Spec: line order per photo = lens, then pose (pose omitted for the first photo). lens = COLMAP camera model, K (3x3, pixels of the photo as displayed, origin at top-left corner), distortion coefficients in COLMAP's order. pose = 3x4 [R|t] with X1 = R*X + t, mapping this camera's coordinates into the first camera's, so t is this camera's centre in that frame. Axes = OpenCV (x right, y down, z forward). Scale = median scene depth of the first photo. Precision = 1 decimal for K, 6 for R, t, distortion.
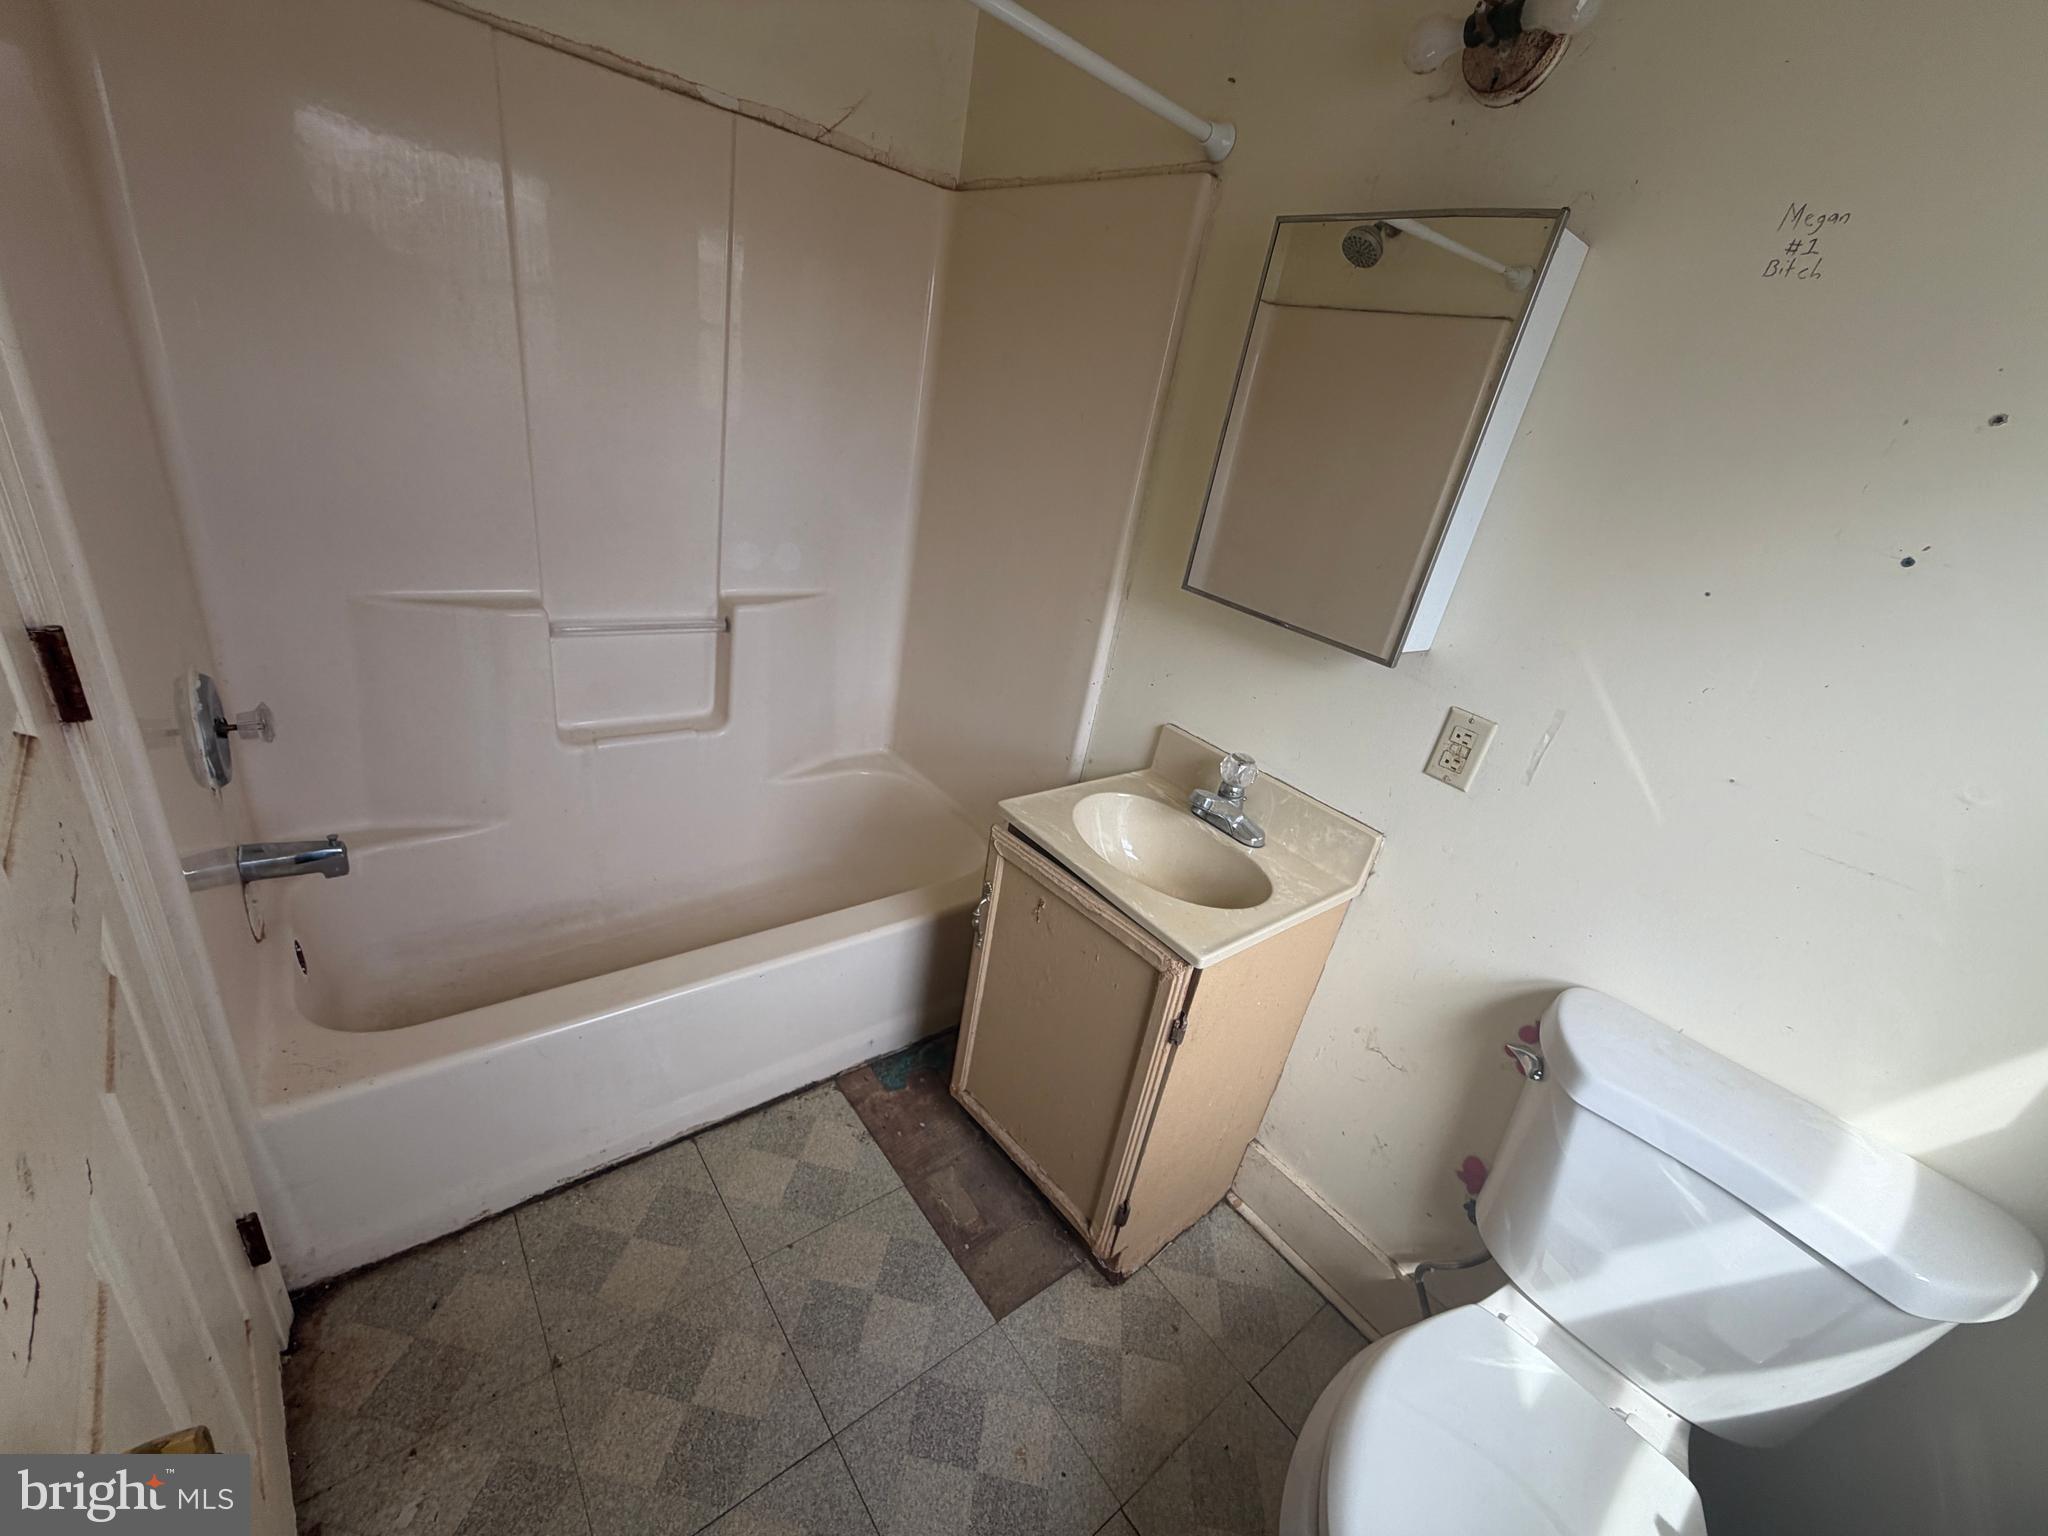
lens RADIAL K [[816.3, 0, 1018.7], [0, 816.3, 768.3], [0, 0, 1]] dist [0.000265, -0.000084]
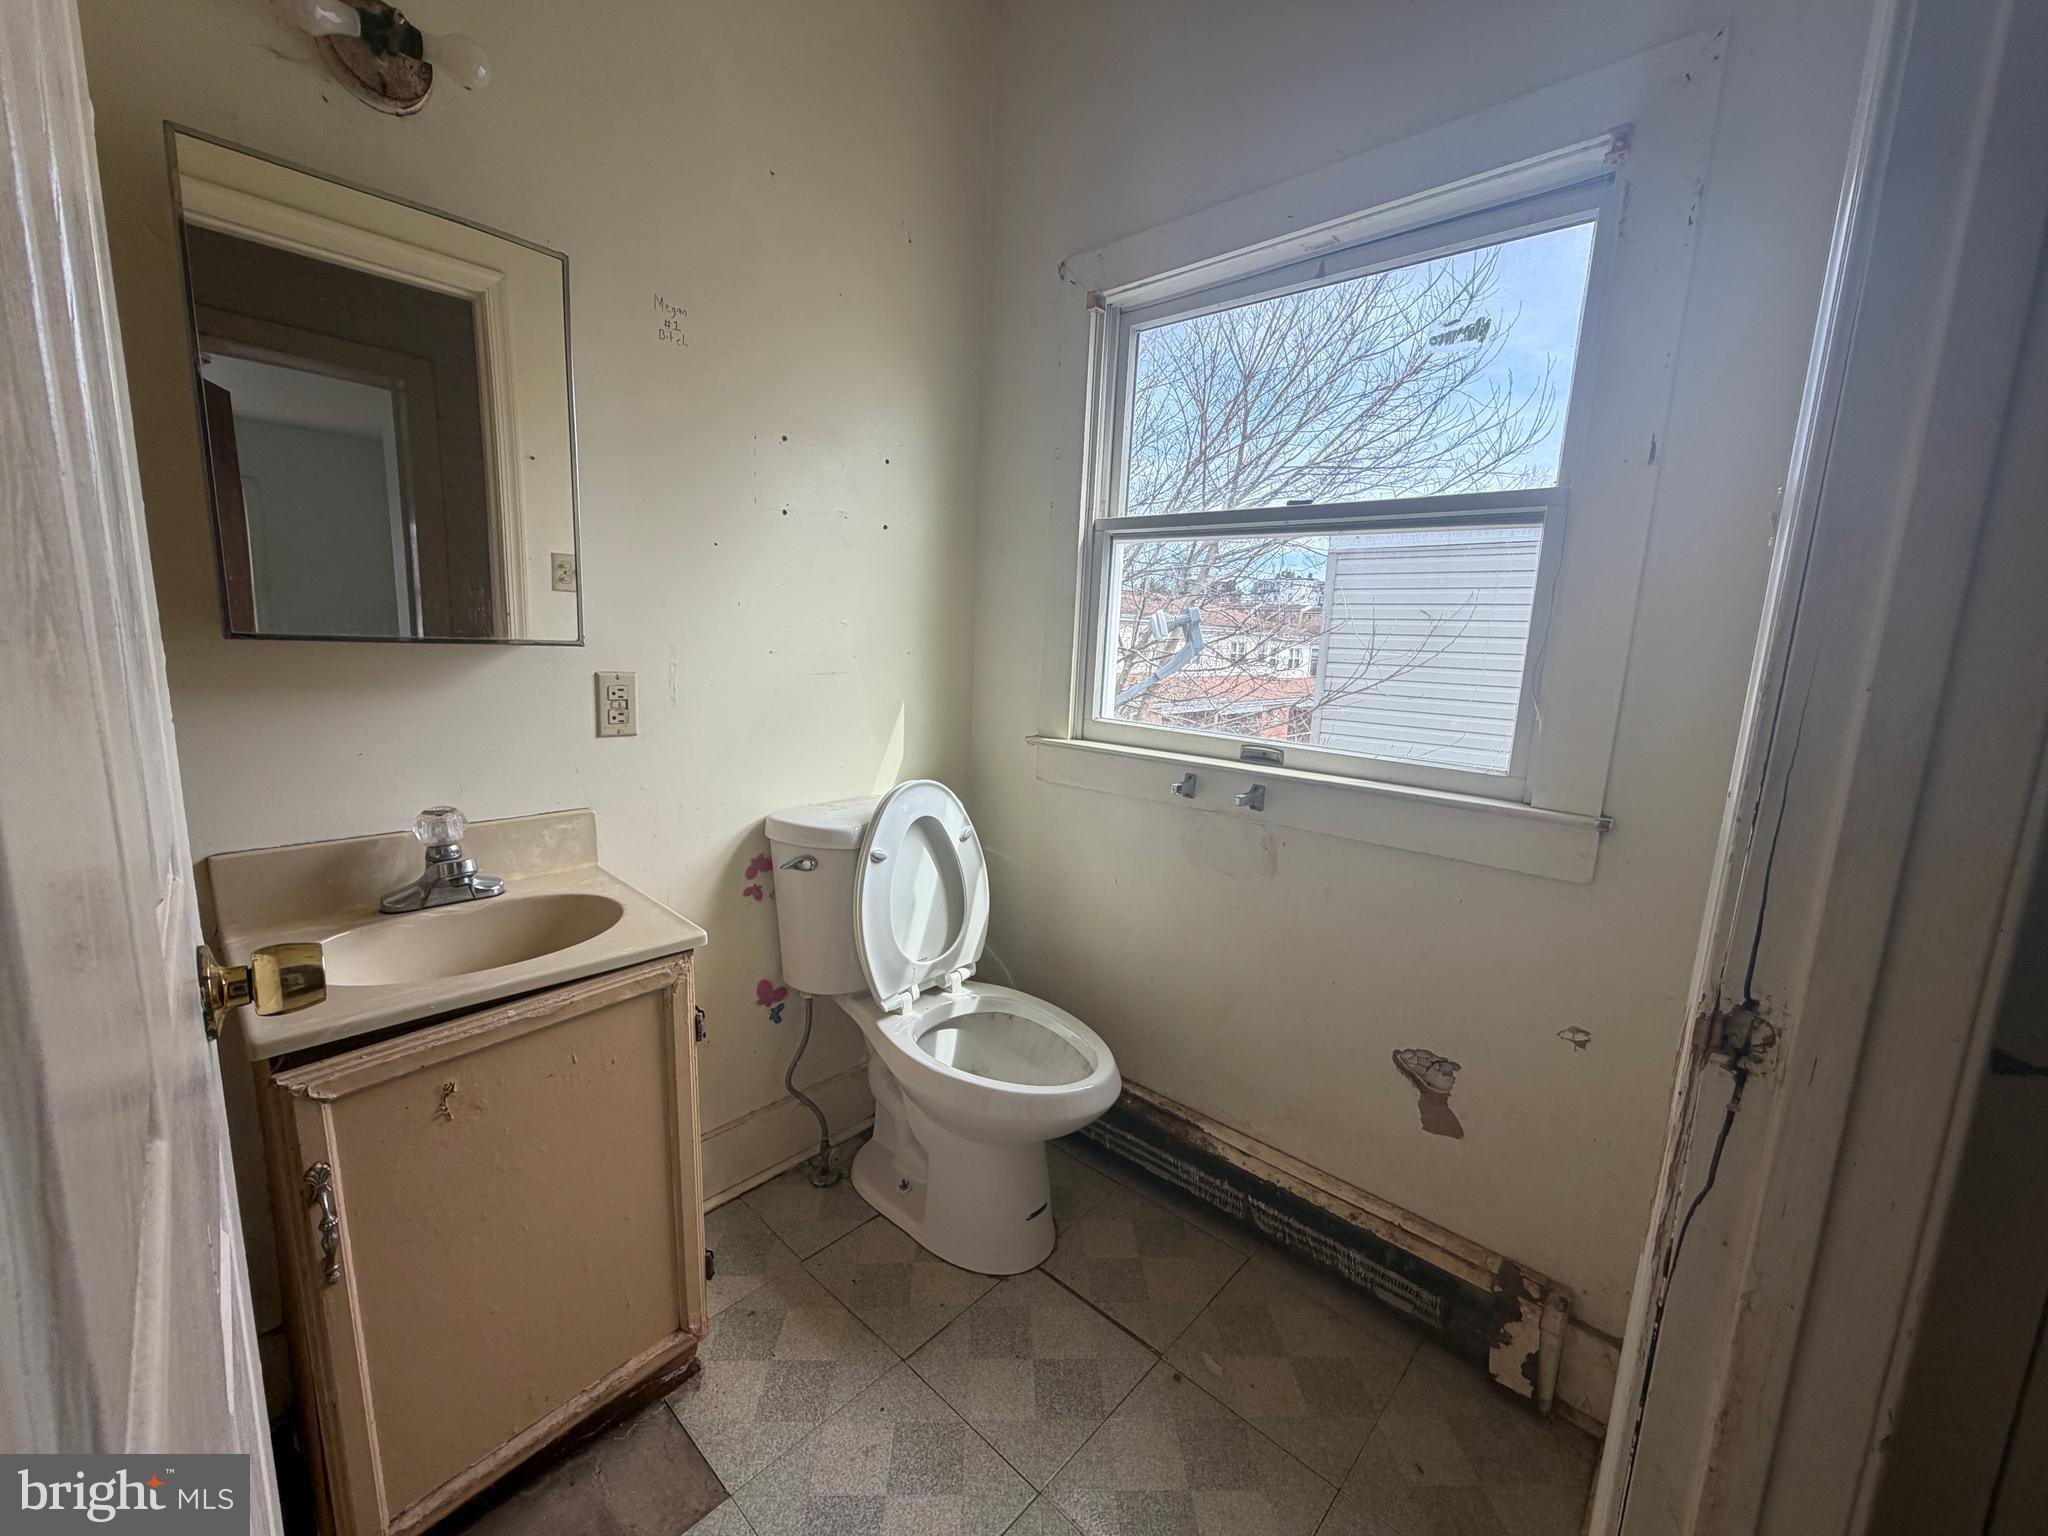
lens RADIAL K [[816.3, 0, 1018.7], [0, 816.3, 768.3], [0, 0, 1]] dist [0.000265, -0.000084]
pose [[-0.139429, -0.332827, 0.932623, -0.606379], [0.358269, 0.861063, 0.360852, -0.147289], [-0.923148, 0.384443, -0.000815, 0.466547]]
